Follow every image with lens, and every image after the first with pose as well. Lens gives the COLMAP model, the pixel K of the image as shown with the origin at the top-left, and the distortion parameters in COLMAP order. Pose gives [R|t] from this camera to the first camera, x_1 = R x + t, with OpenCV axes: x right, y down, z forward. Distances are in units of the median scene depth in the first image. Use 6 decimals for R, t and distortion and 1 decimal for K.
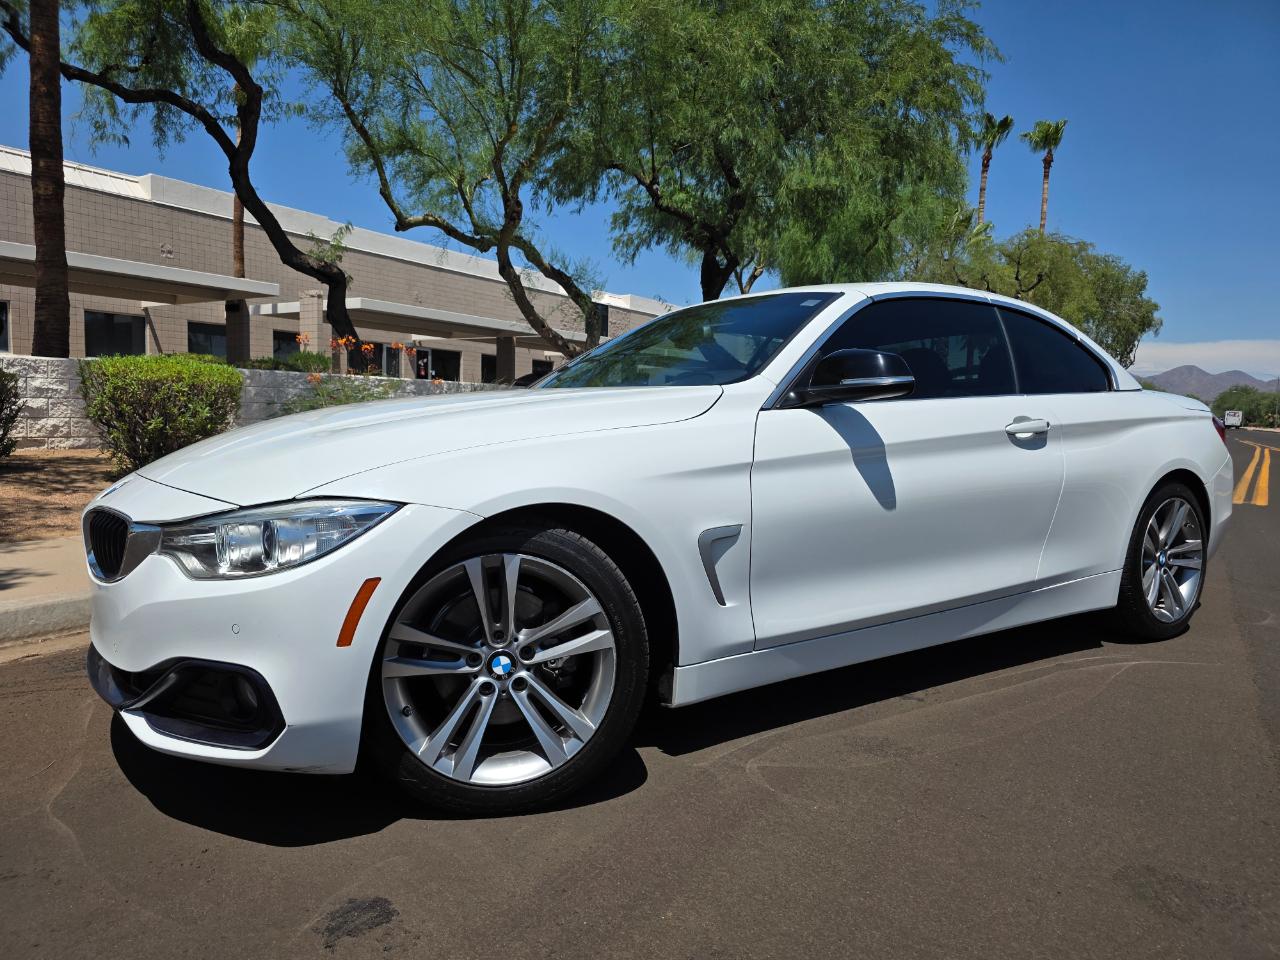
lens RADIAL K [[838.1, 0, 637.7], [0, 838.1, 489.5], [0, 0, 1]] dist [0.040377, -0.035319]
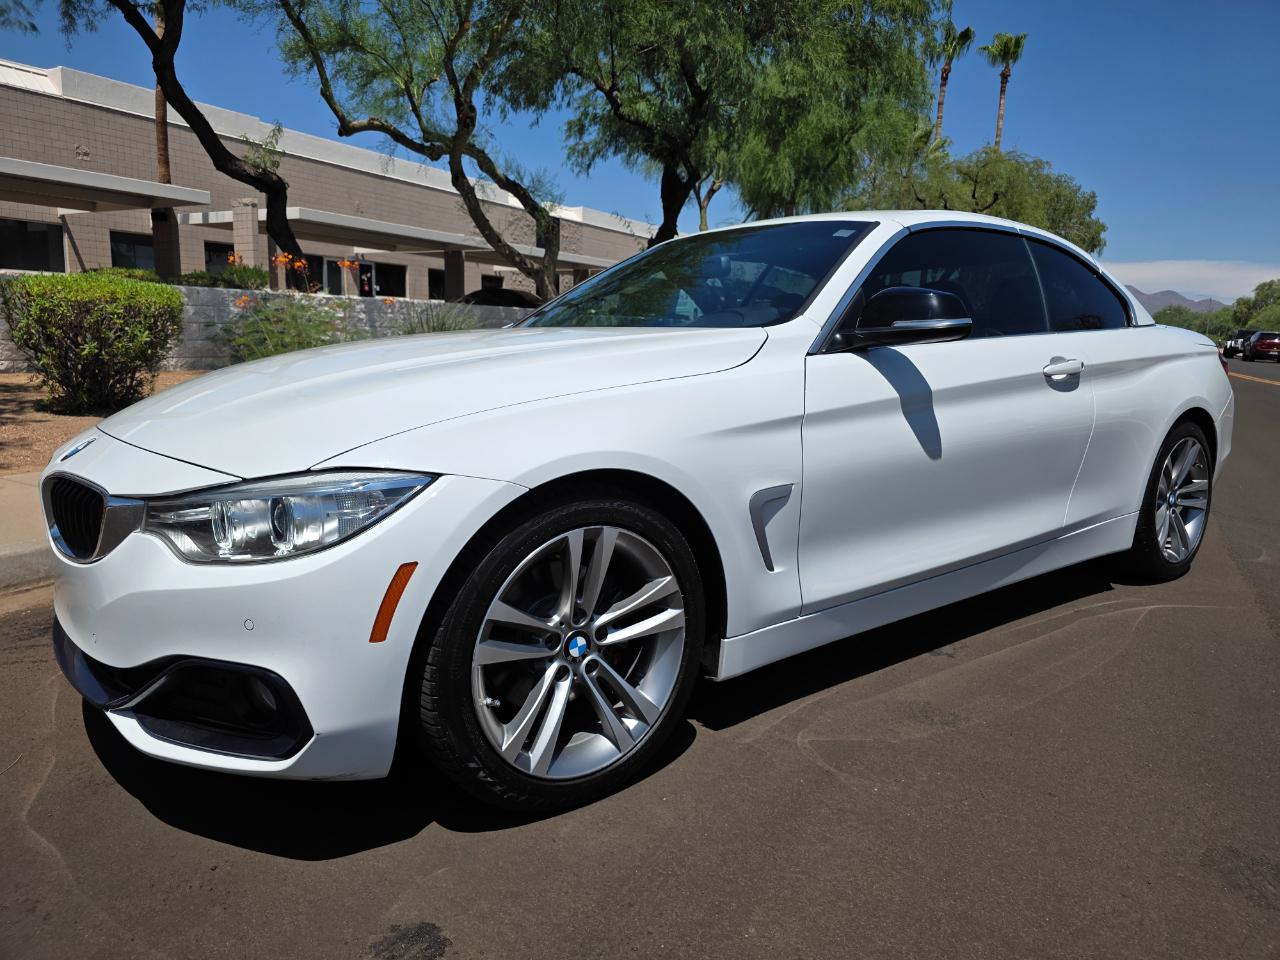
lens RADIAL K [[843.9, 0, 646.1], [0, 843.9, 476.3], [0, 0, 1]] dist [0.031797, -0.027745]
pose [[0.997808, -0.006879, 0.065819, -0.012772], [0.001624, 0.996828, 0.079571, -0.005601], [-0.066158, -0.079290, 0.994654, 0.012987]]
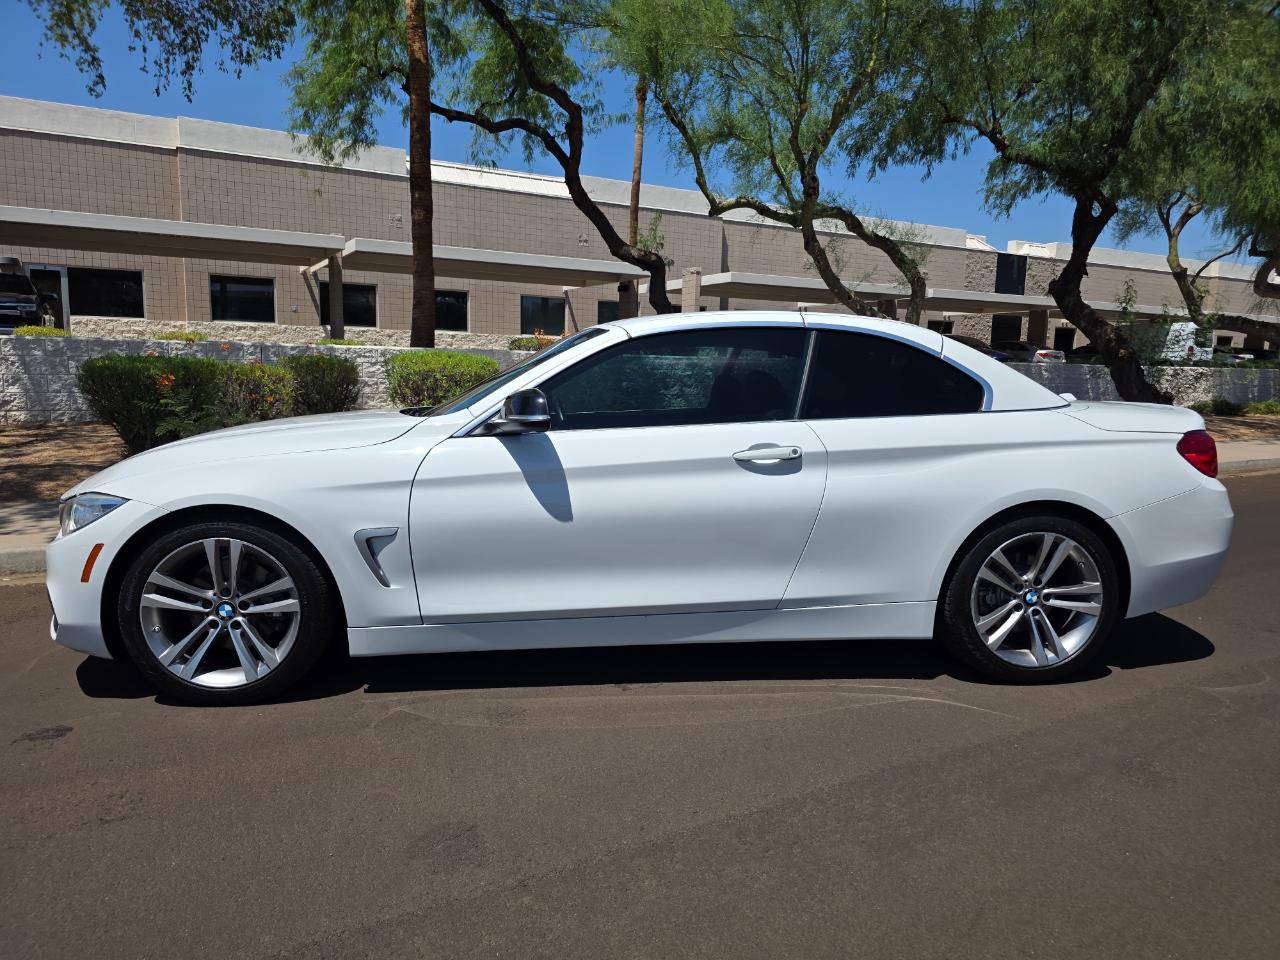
lens RADIAL K [[838.1, 0, 637.7], [0, 838.1, 489.5], [0, 0, 1]] dist [0.040377, -0.035319]
pose [[0.887824, 0.061716, -0.456025, 0.146542], [-0.041809, 0.997686, 0.053623, -0.014656], [0.458279, -0.028542, 0.888350, -0.000177]]
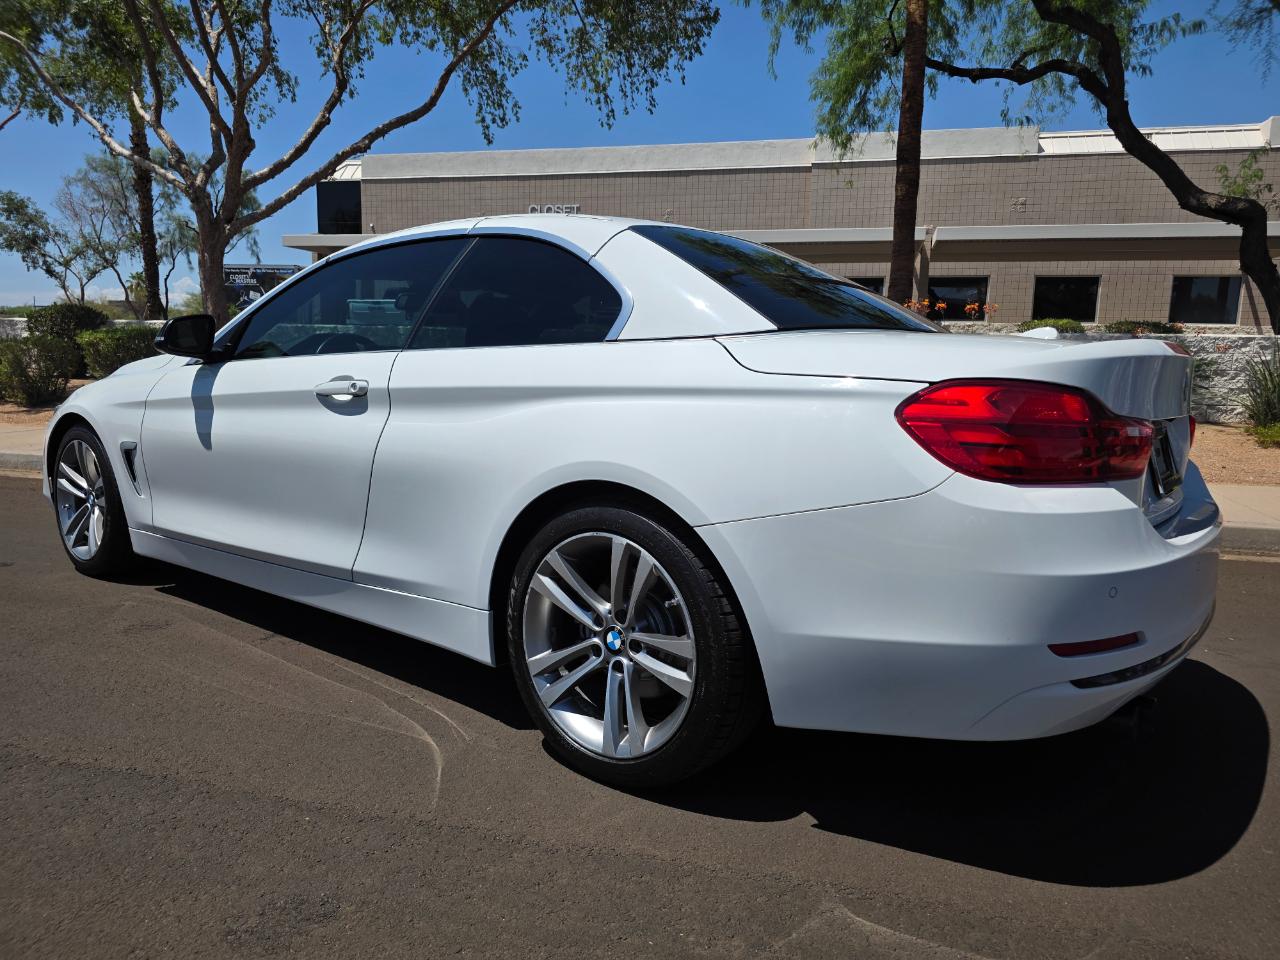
lens RADIAL K [[849.8, 0, 640.0], [0, 849.8, 480.0], [0, 0, 1]] dist [0.025862, -0.001345]
pose [[0.338567, 0.122920, -0.932879, 0.255440], [-0.100007, 0.990516, 0.094219, -0.017296], [0.935613, 0.061395, 0.347649, 0.183041]]
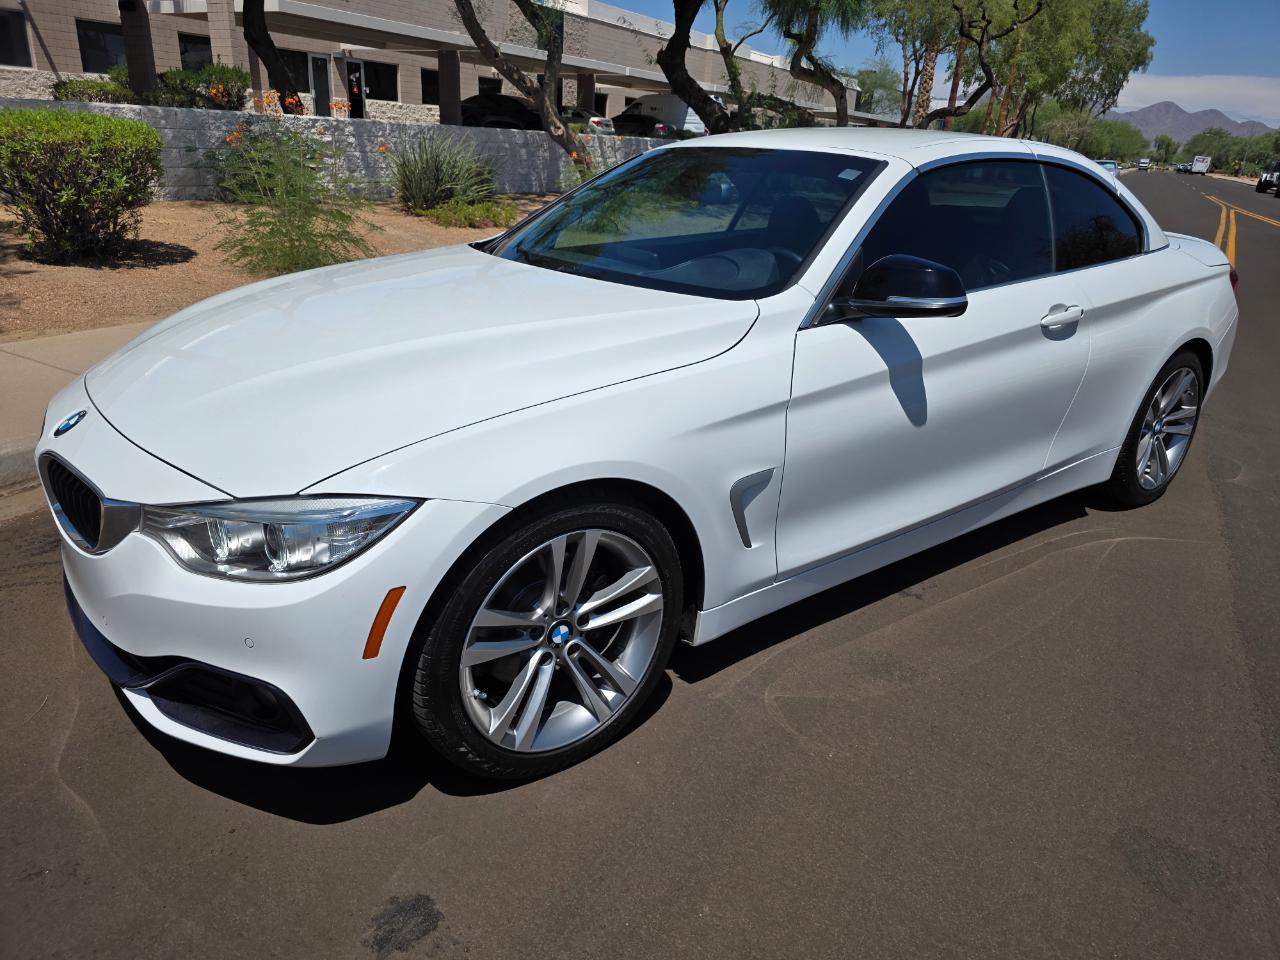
lens RADIAL K [[840.9, 0, 649.6], [0, 840.9, 474.0], [0, 0, 1]] dist [0.035209, -0.030172]
pose [[0.997584, 0.009049, 0.068878, -0.010476], [-0.027994, 0.959779, 0.279359, -0.029132], [-0.063580, -0.280612, 0.957713, 0.014629]]
